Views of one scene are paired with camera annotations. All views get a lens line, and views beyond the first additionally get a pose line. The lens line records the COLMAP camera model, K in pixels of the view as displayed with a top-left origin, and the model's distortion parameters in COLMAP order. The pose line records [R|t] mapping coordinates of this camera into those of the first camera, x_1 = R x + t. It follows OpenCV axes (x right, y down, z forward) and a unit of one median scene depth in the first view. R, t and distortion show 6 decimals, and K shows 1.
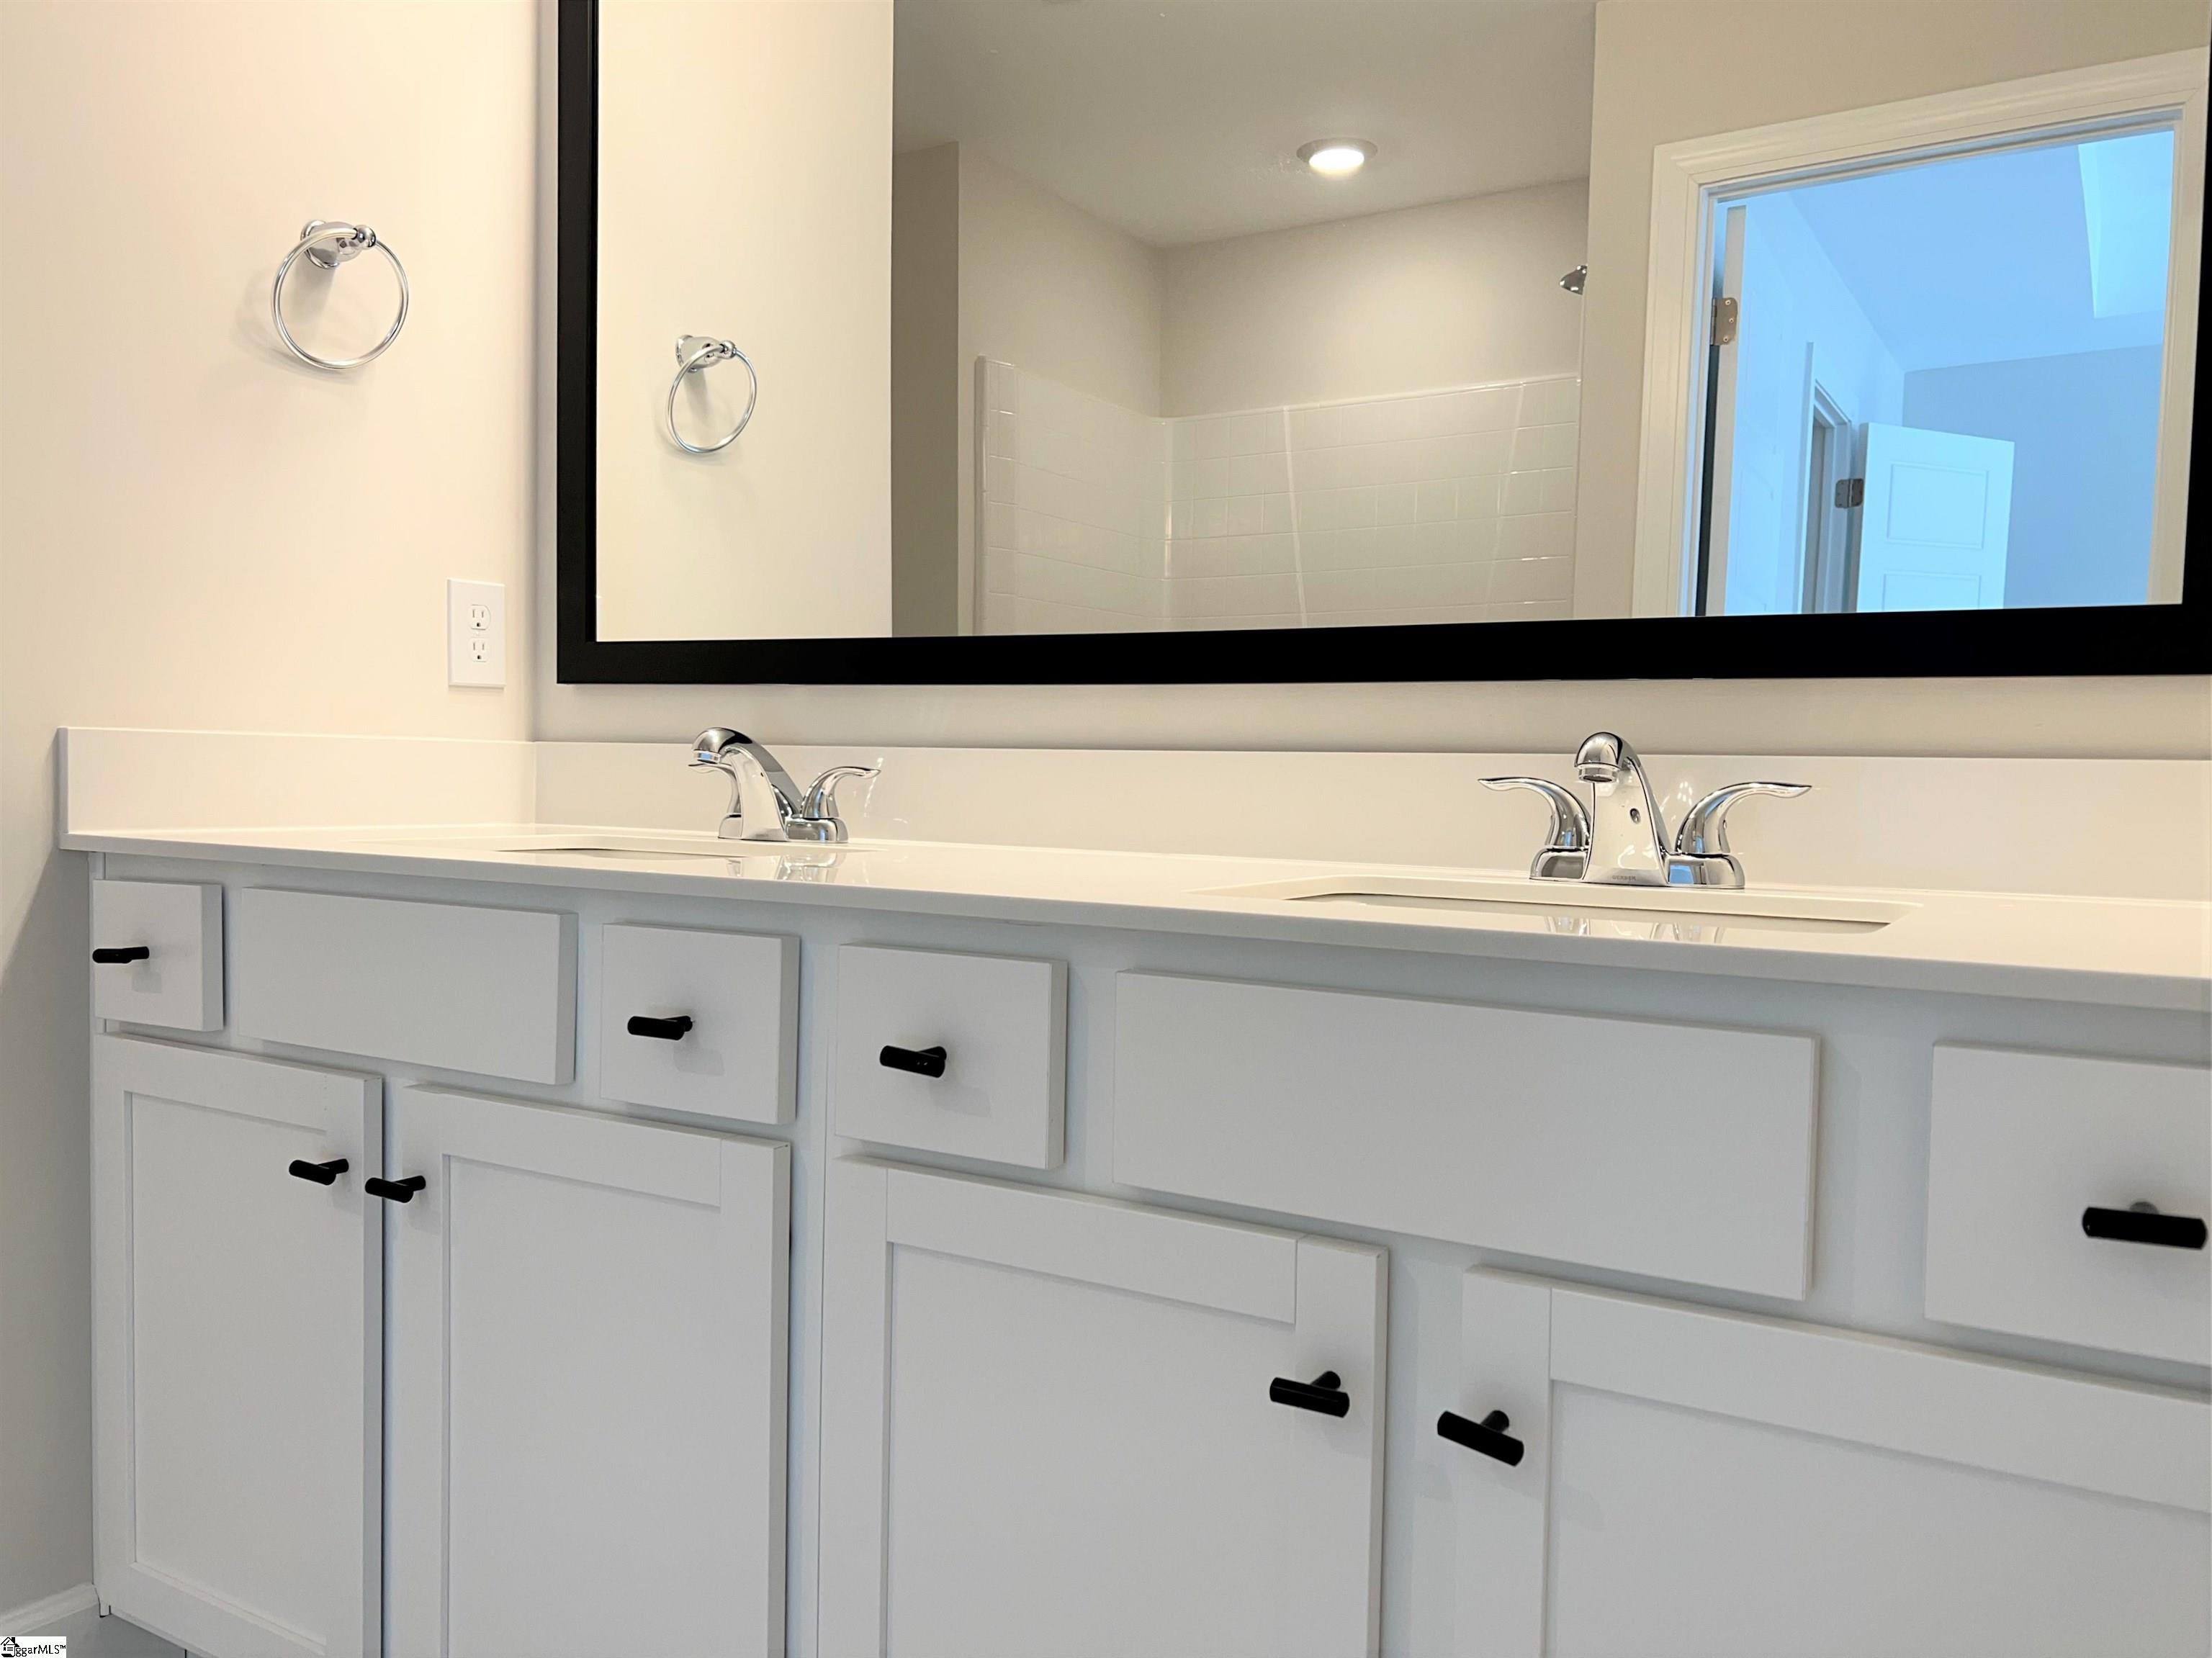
lens RADIAL K [[1947.3, 0, 1105.7], [0, 1947.3, 819.7], [0, 0, 1]] dist [0.072709, 0.002580]
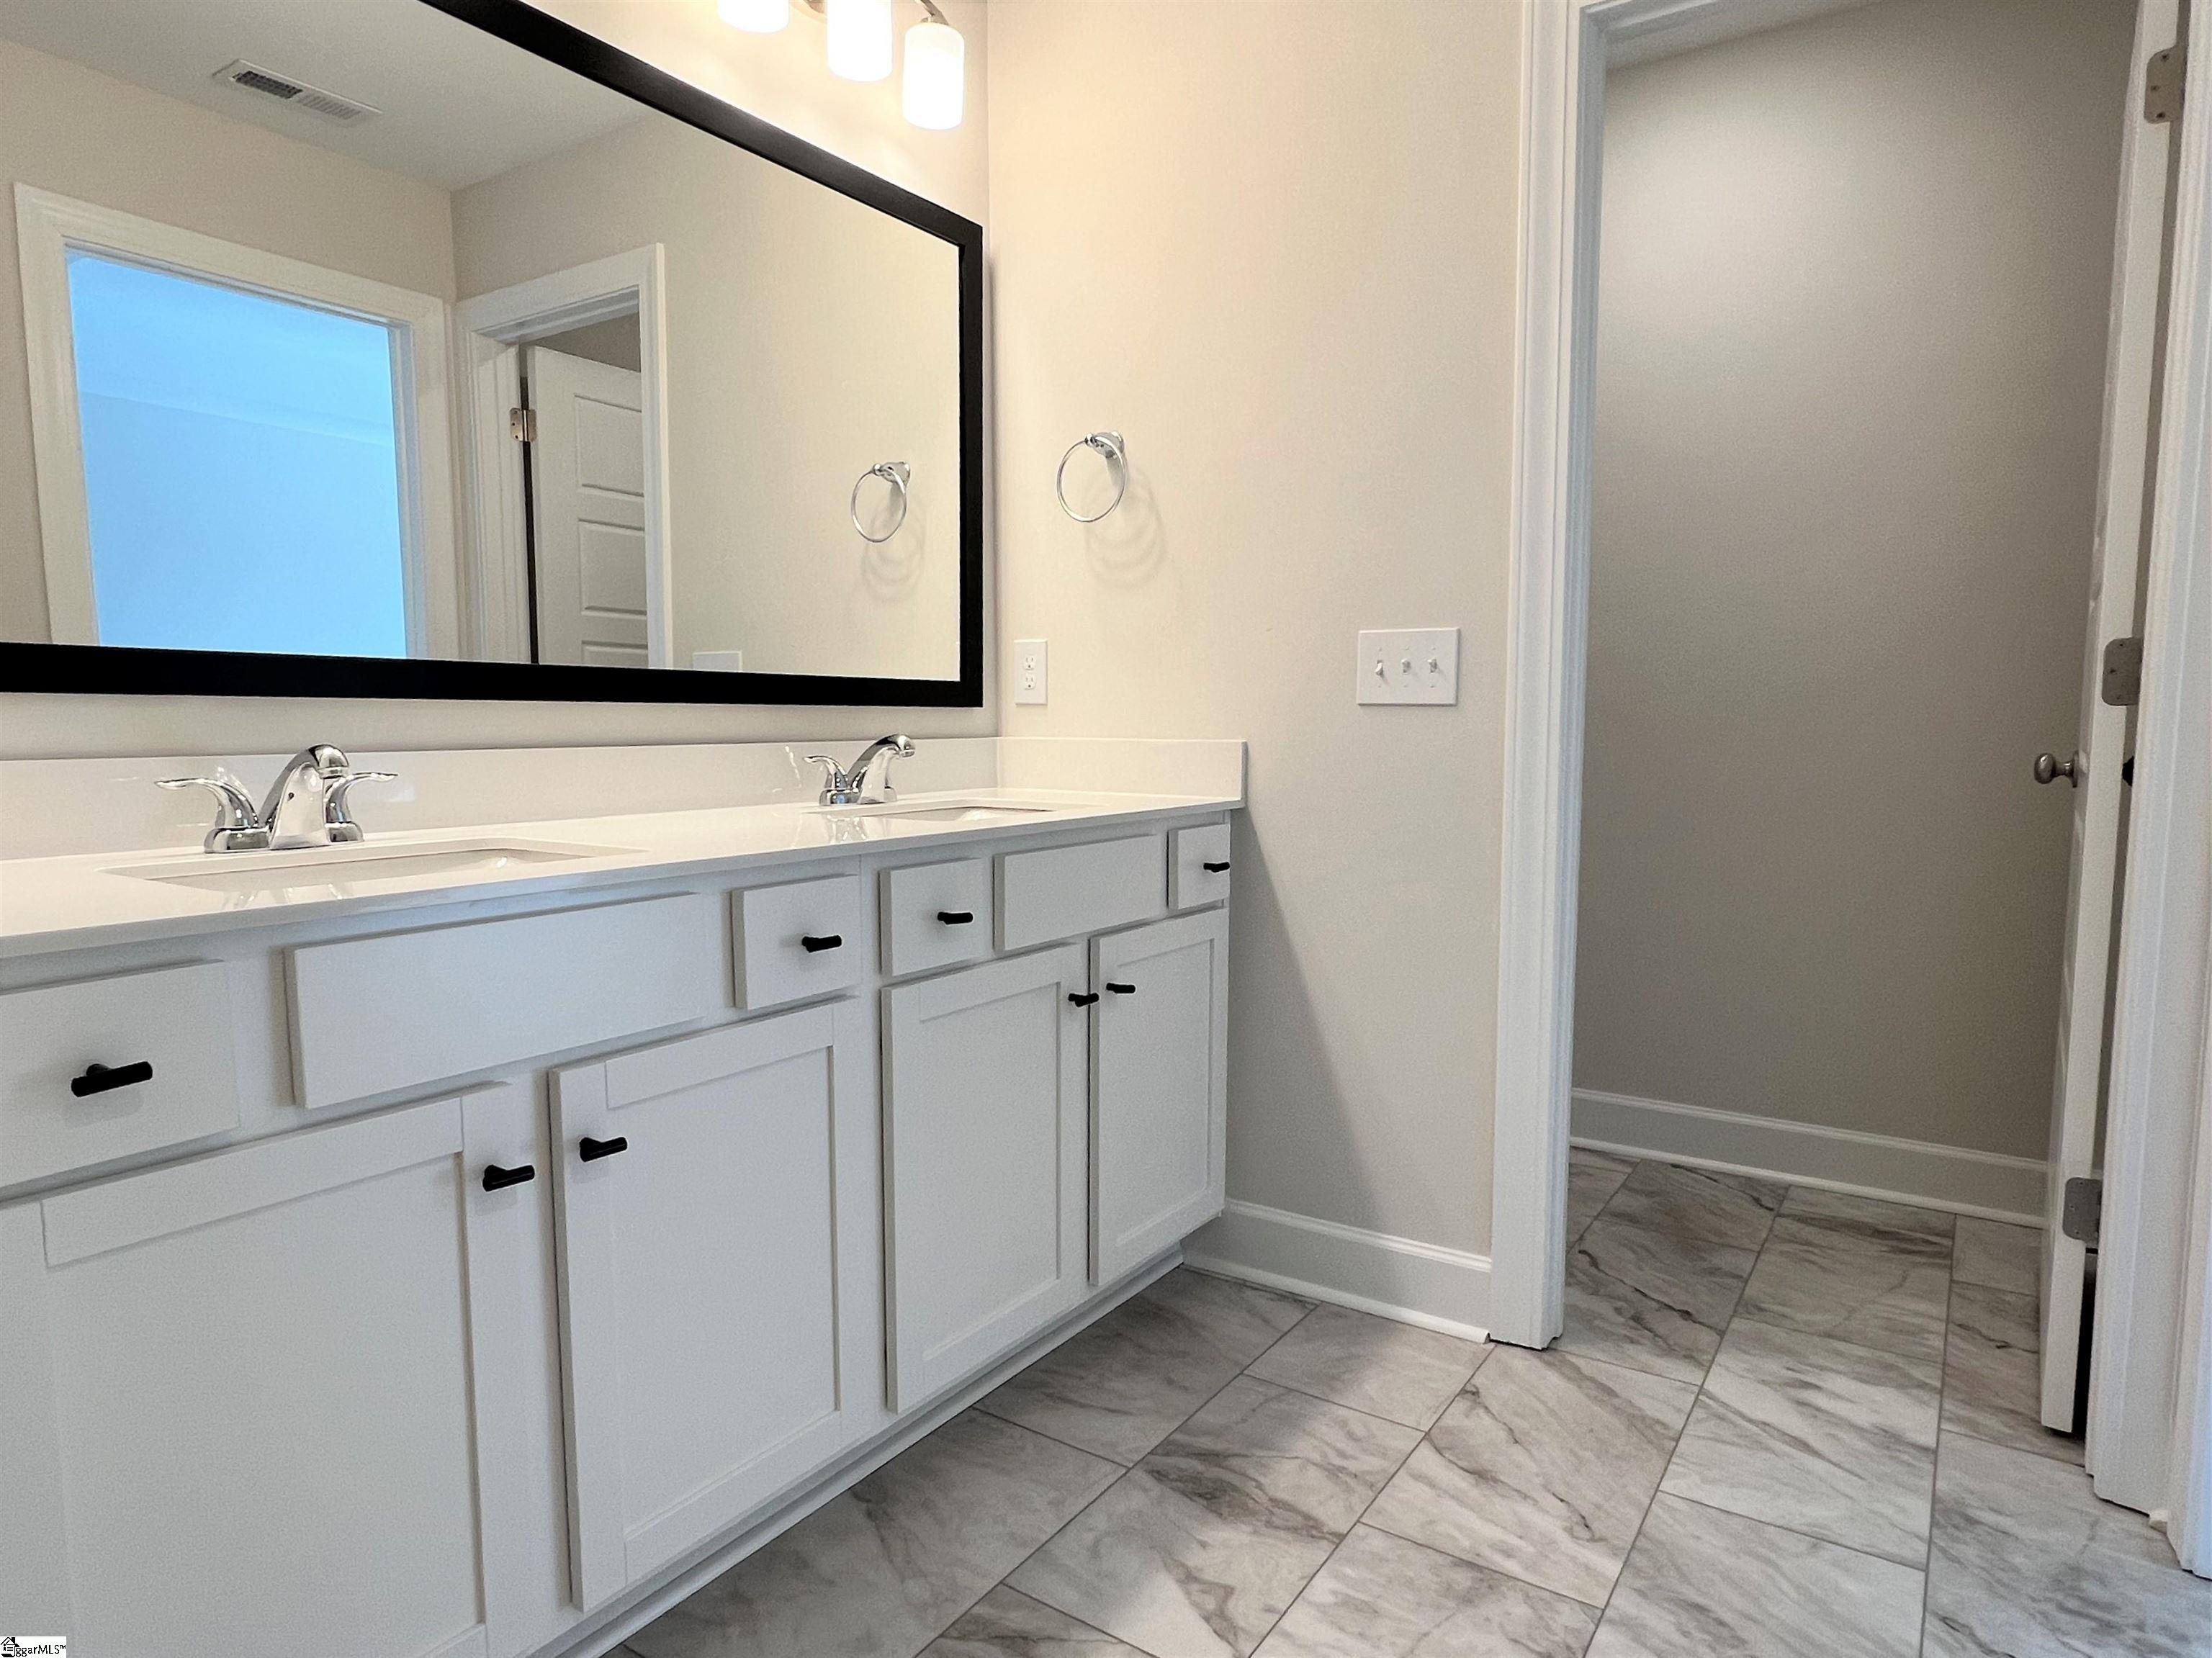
lens RADIAL K [[1313.9, 0, 1109.9], [0, 1313.9, 828.5], [0, 0, 1]] dist [0.005372, -0.001893]
pose [[-0.011280, -0.084748, 0.996339, -0.745195], [0.060065, 0.994545, 0.085276, -0.028177], [-0.998131, 0.060807, -0.006128, 0.490016]]
